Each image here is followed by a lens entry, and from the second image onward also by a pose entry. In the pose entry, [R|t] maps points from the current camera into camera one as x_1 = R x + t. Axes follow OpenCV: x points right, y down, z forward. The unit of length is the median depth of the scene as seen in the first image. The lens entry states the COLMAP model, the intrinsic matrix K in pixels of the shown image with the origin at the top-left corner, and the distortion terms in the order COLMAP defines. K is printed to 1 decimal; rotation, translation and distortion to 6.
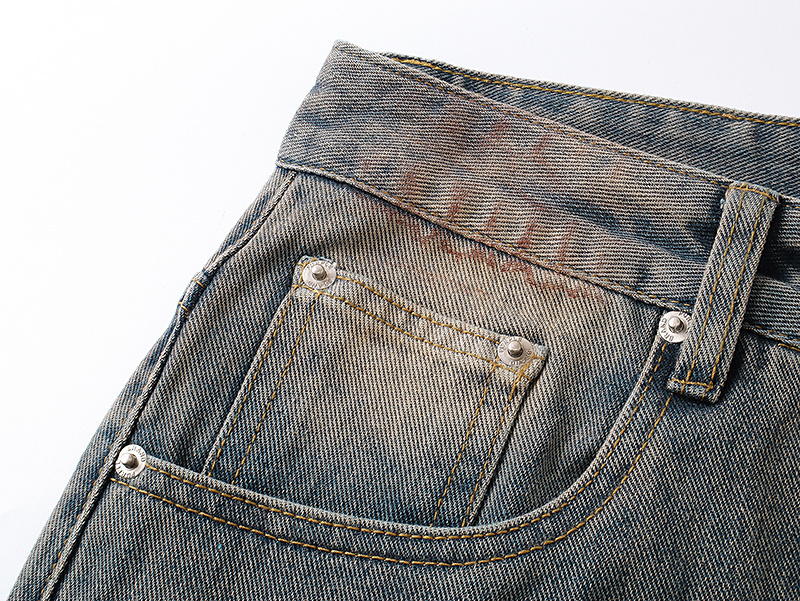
lens RADIAL K [[1281.7, 0, 400.0], [0, 1281.7, 300.5], [0, 0, 1]] dist [-0.092899, -0.032749]
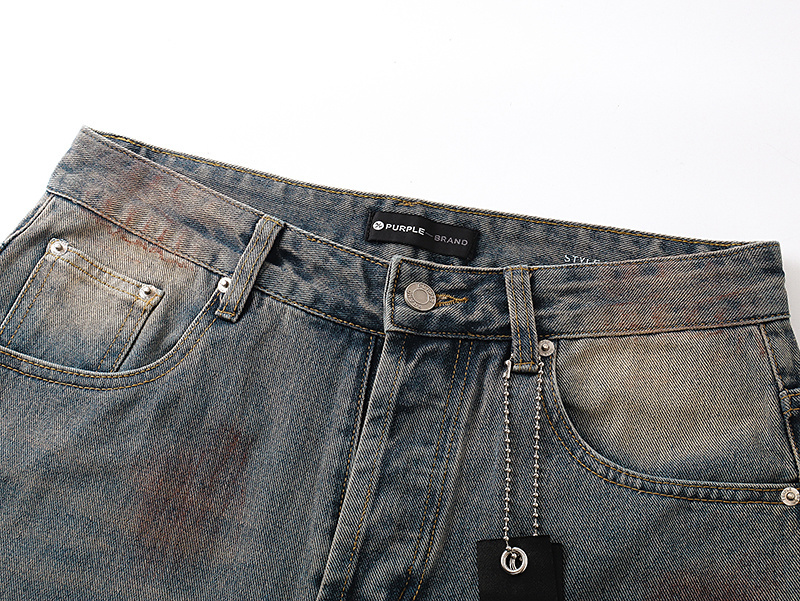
lens RADIAL K [[1281.7, 0, 400.0], [0, 1281.7, 300.5], [0, 0, 1]] dist [-0.092899, -0.032749]
pose [[0.997431, 0.060640, 0.038129, 0.408987], [-0.062494, 0.996819, 0.049461, -0.072092], [-0.035008, -0.051717, 0.998048, -1.043704]]
